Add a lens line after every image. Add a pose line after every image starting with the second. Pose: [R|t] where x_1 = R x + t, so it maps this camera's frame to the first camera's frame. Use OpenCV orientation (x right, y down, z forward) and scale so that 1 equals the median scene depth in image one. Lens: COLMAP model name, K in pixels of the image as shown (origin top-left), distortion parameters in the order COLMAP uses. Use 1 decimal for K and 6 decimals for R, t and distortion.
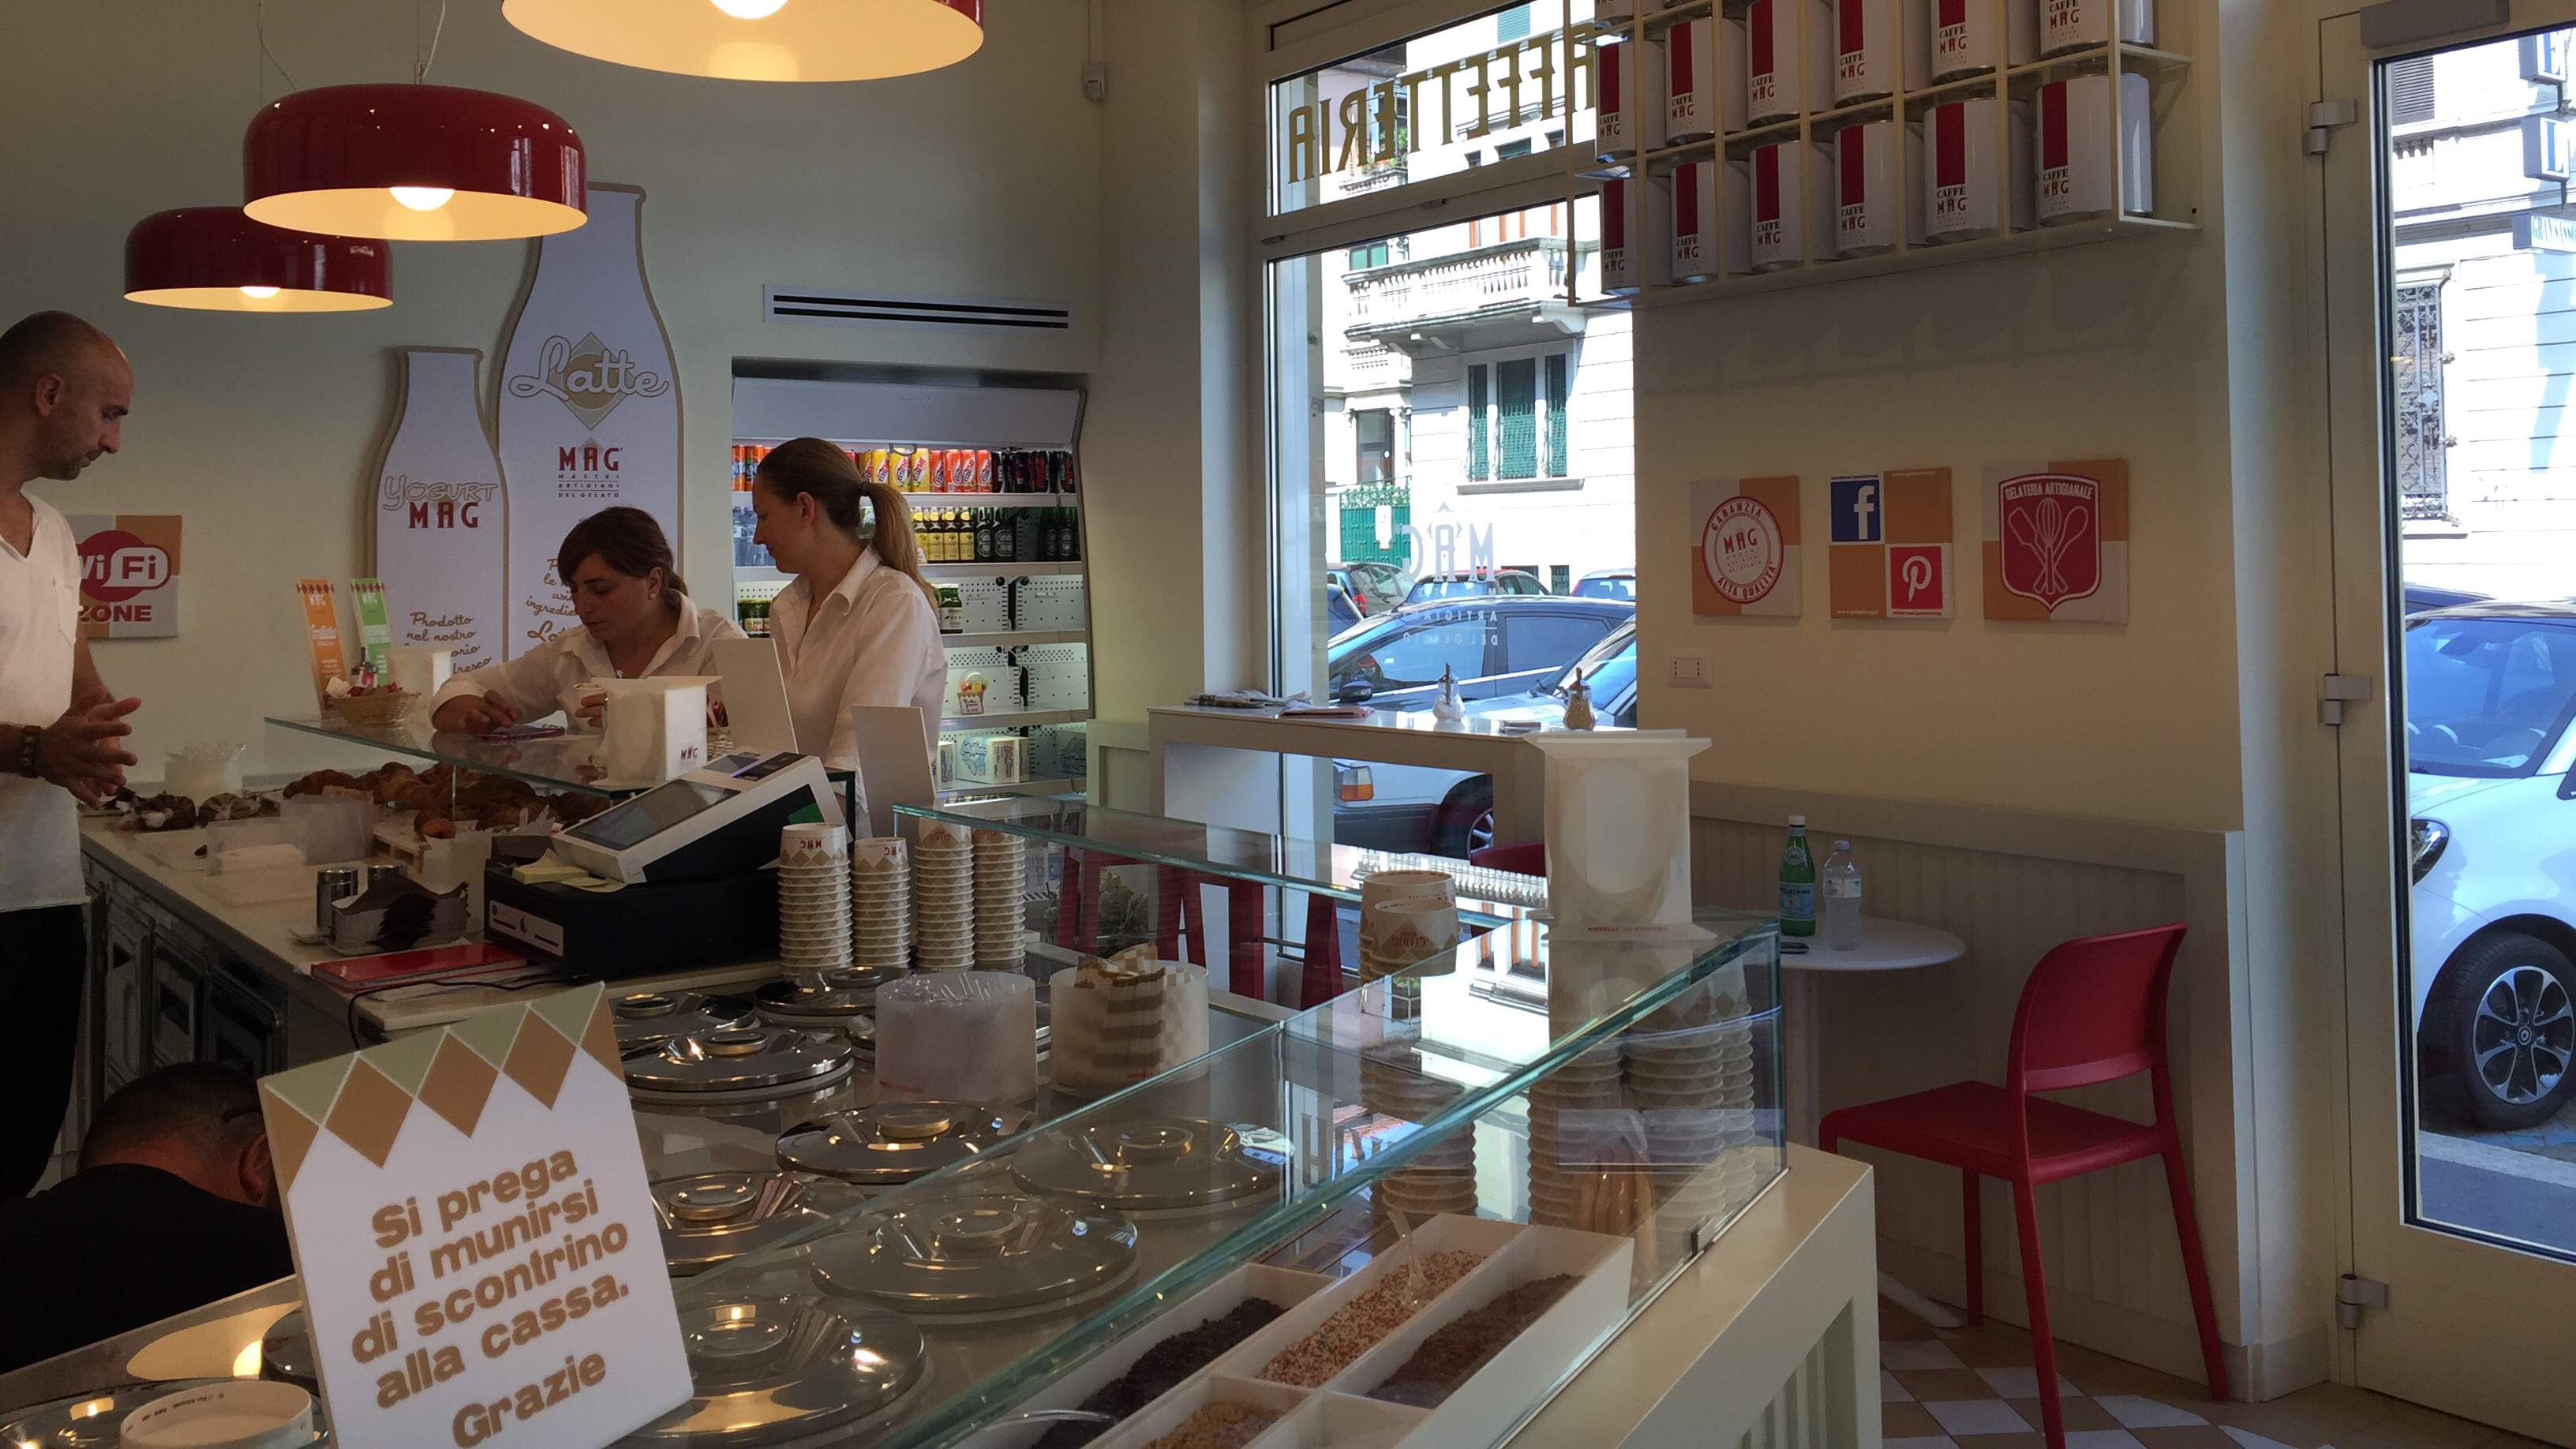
lens RADIAL K [[2209.8, 0, 1293.2], [0, 2209.8, 504.8], [0, 0, 1]] dist [0.077182, -0.110621]
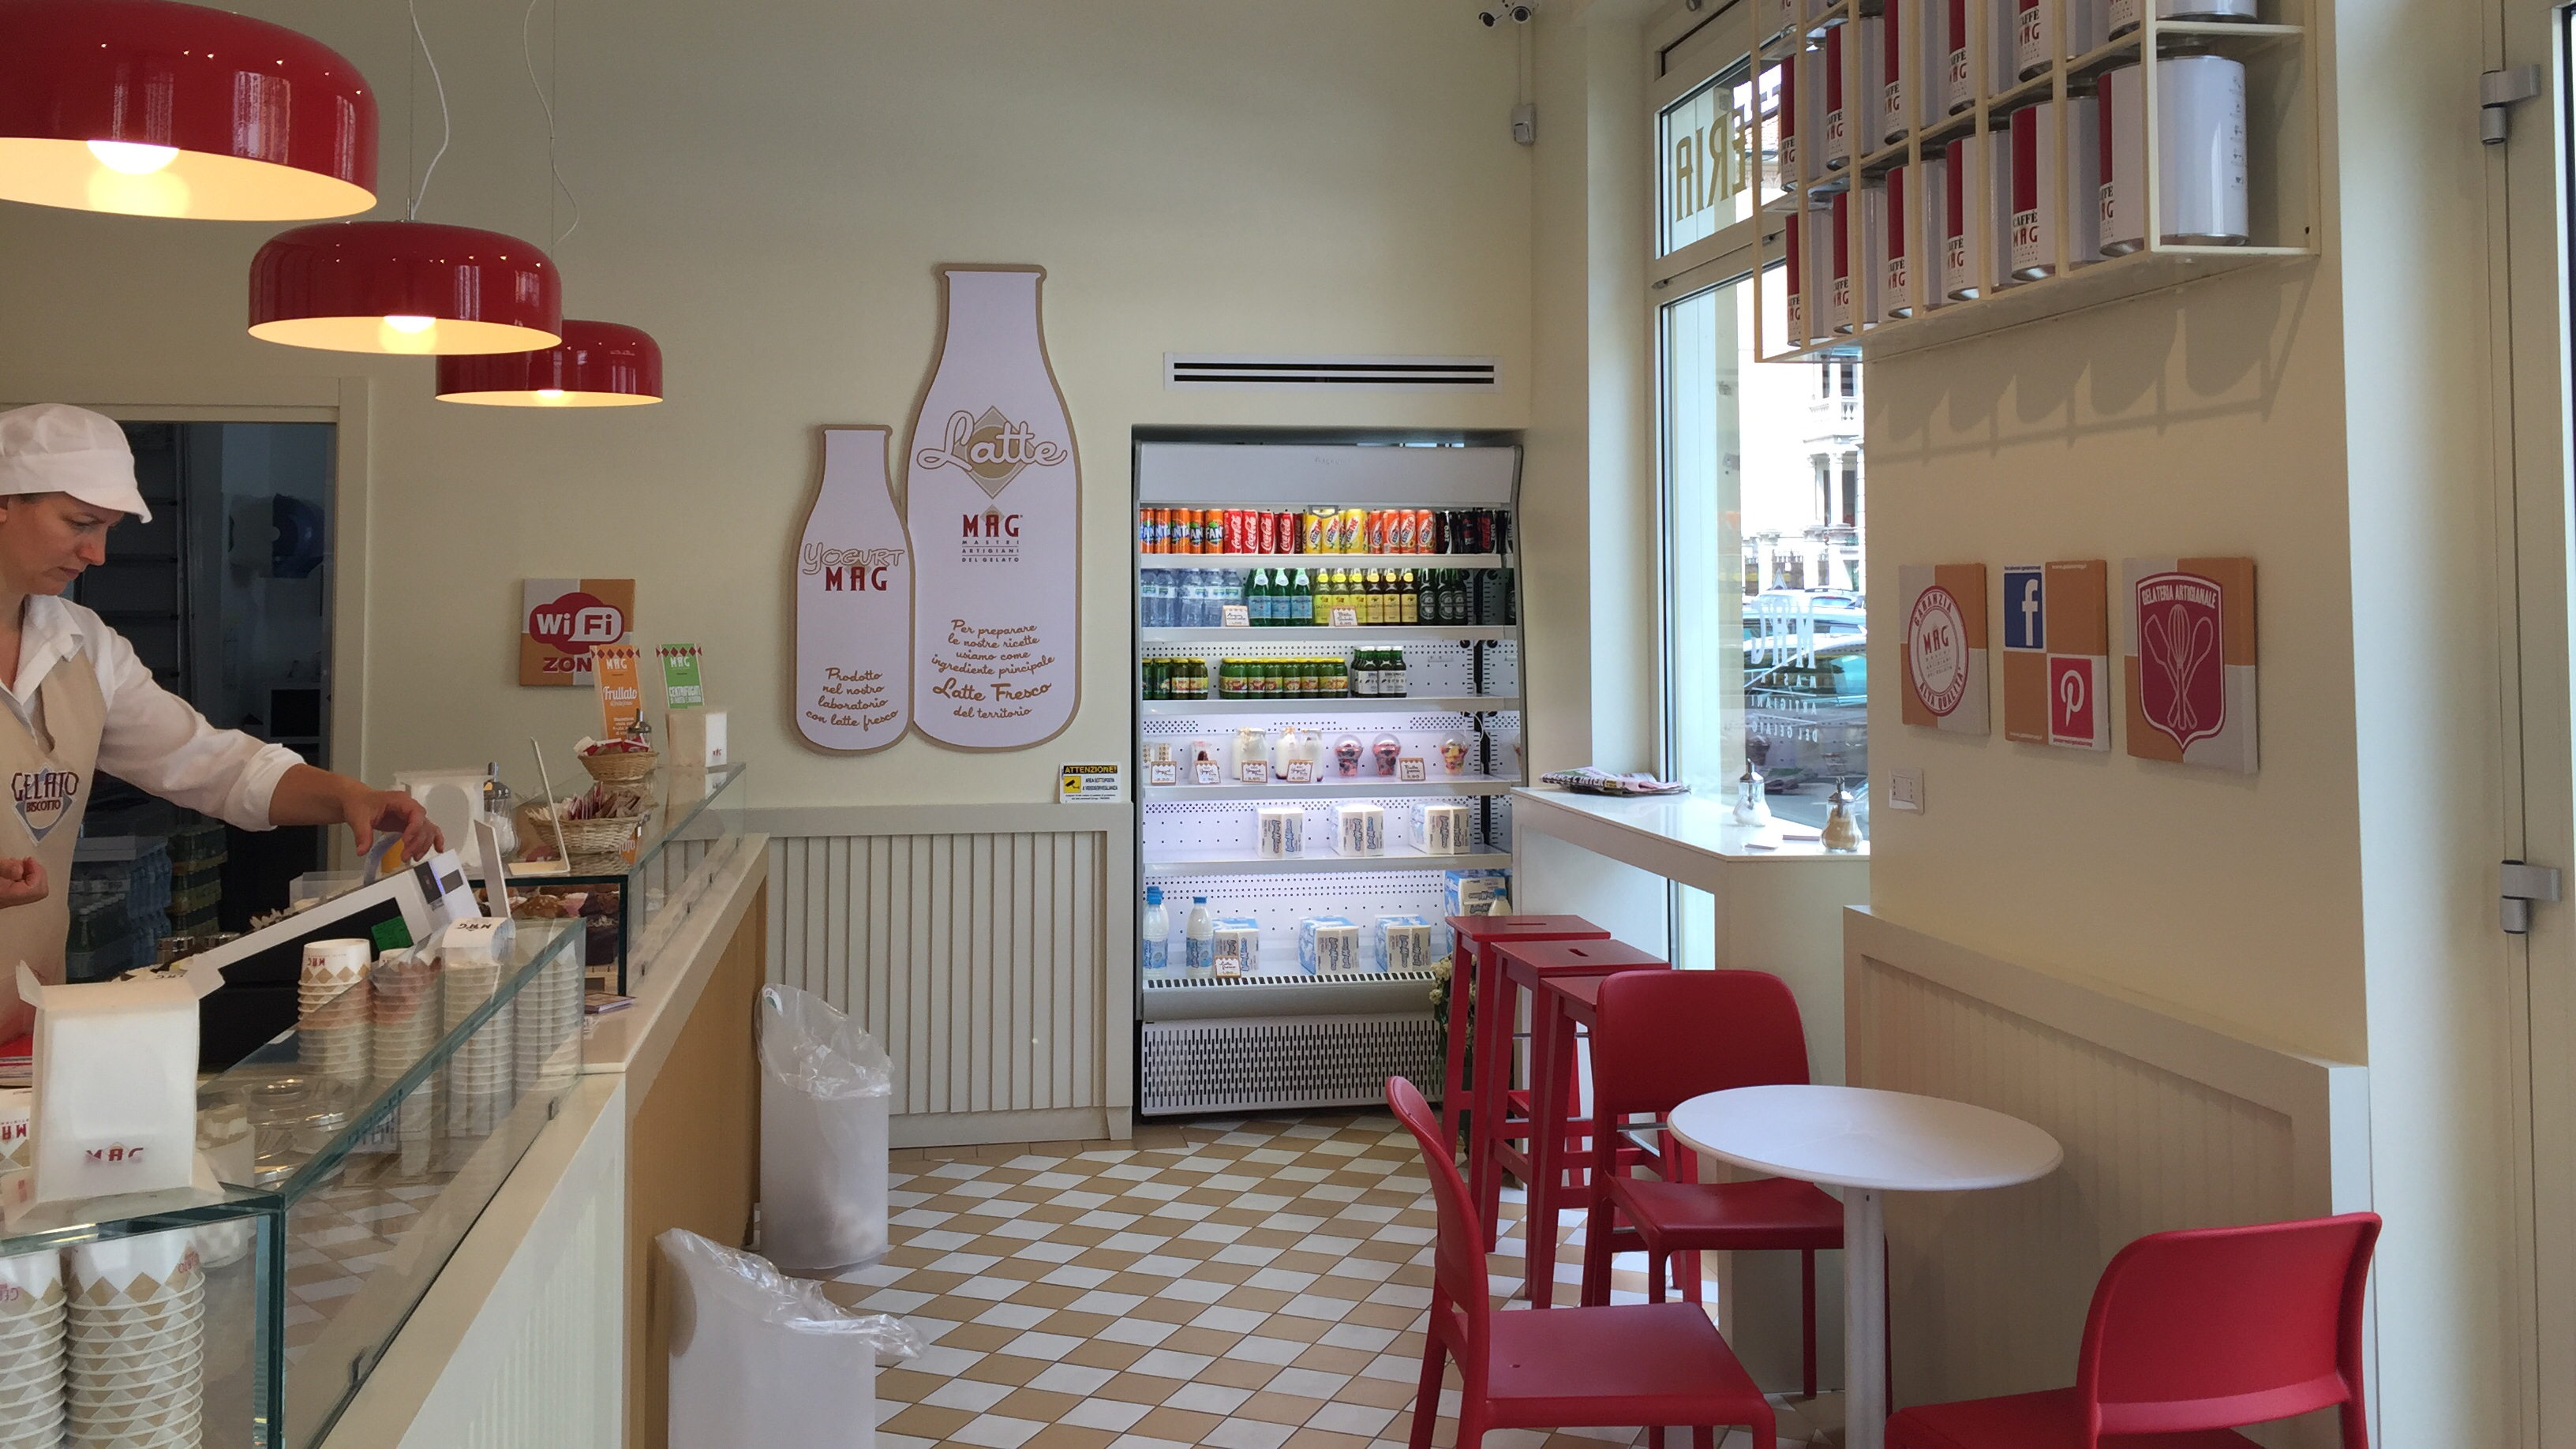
lens RADIAL K [[2209.8, 0, 1293.2], [0, 2209.8, 504.8], [0, 0, 1]] dist [0.077182, -0.110621]
pose [[0.900684, -0.003640, -0.434460, 0.280892], [-0.000605, 0.999953, -0.009633, -0.021206], [0.434475, 0.008939, 0.900639, 0.117168]]
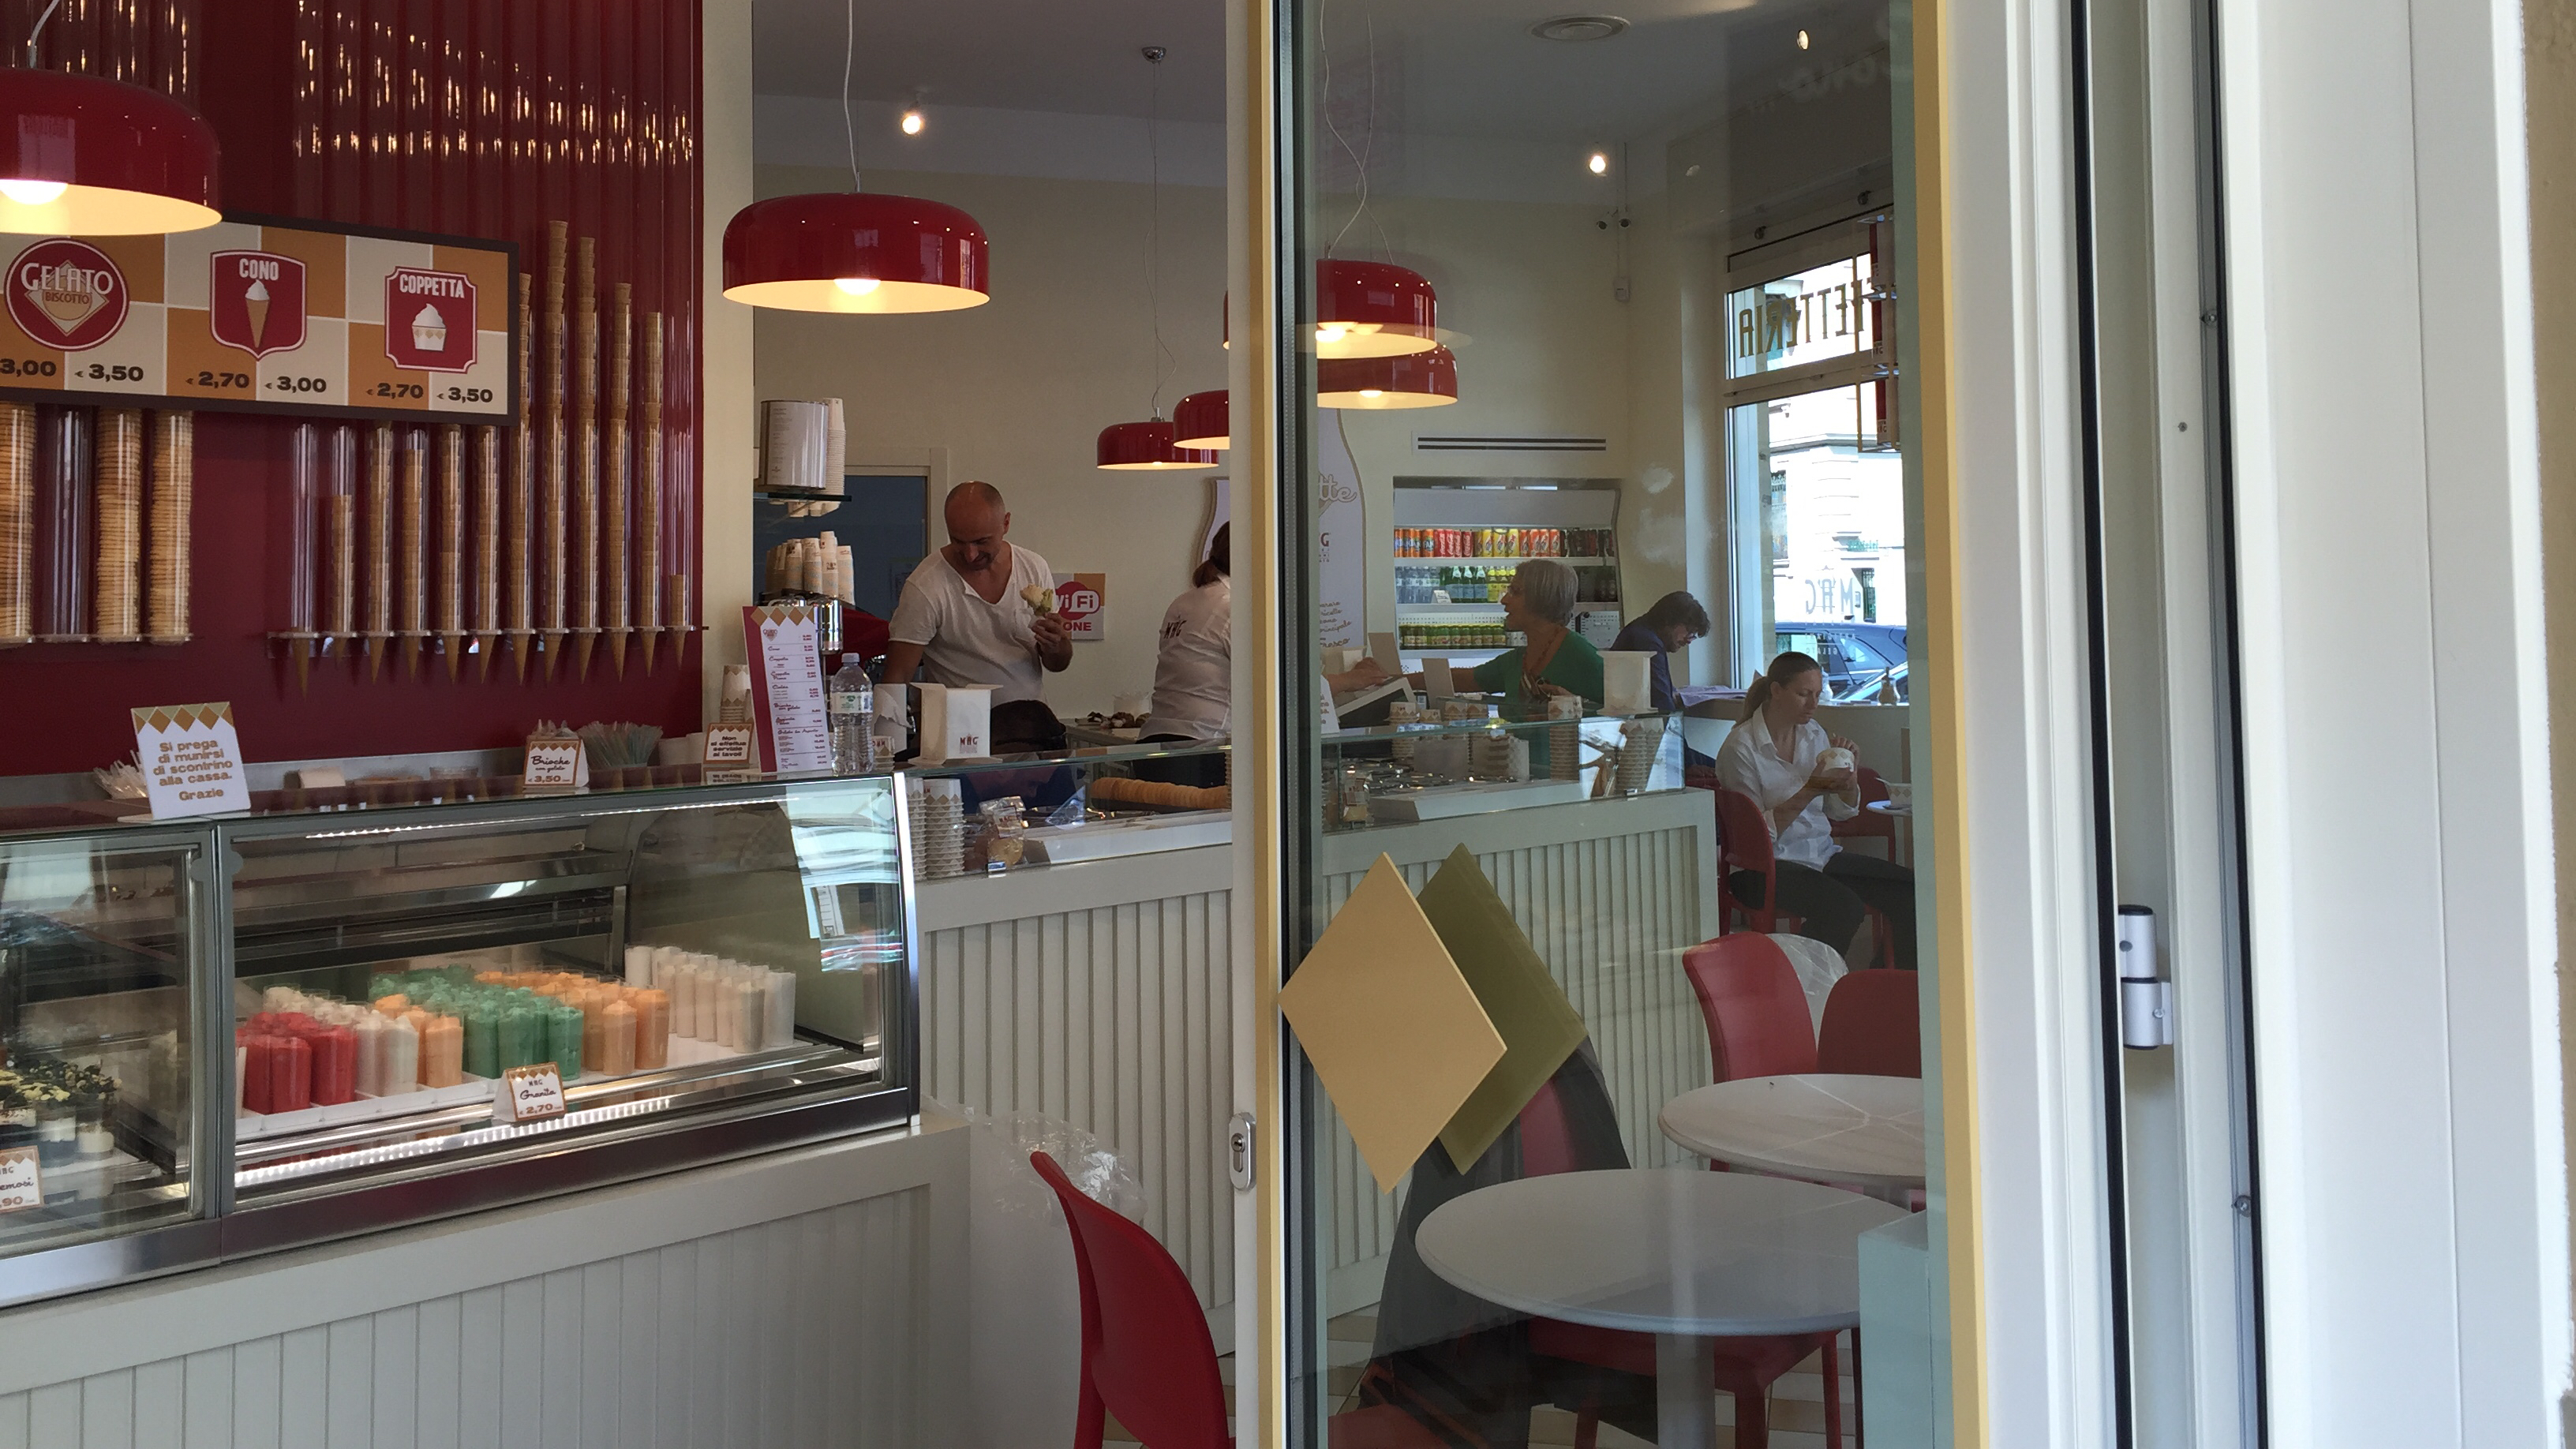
lens RADIAL K [[2209.8, 0, 1293.2], [0, 2209.8, 504.8], [0, 0, 1]] dist [0.077182, -0.110621]
pose [[0.951431, -0.011829, -0.307635, 0.196272], [0.005023, 0.999725, -0.022906, -0.008870], [0.307821, 0.020249, 0.951229, -0.635953]]
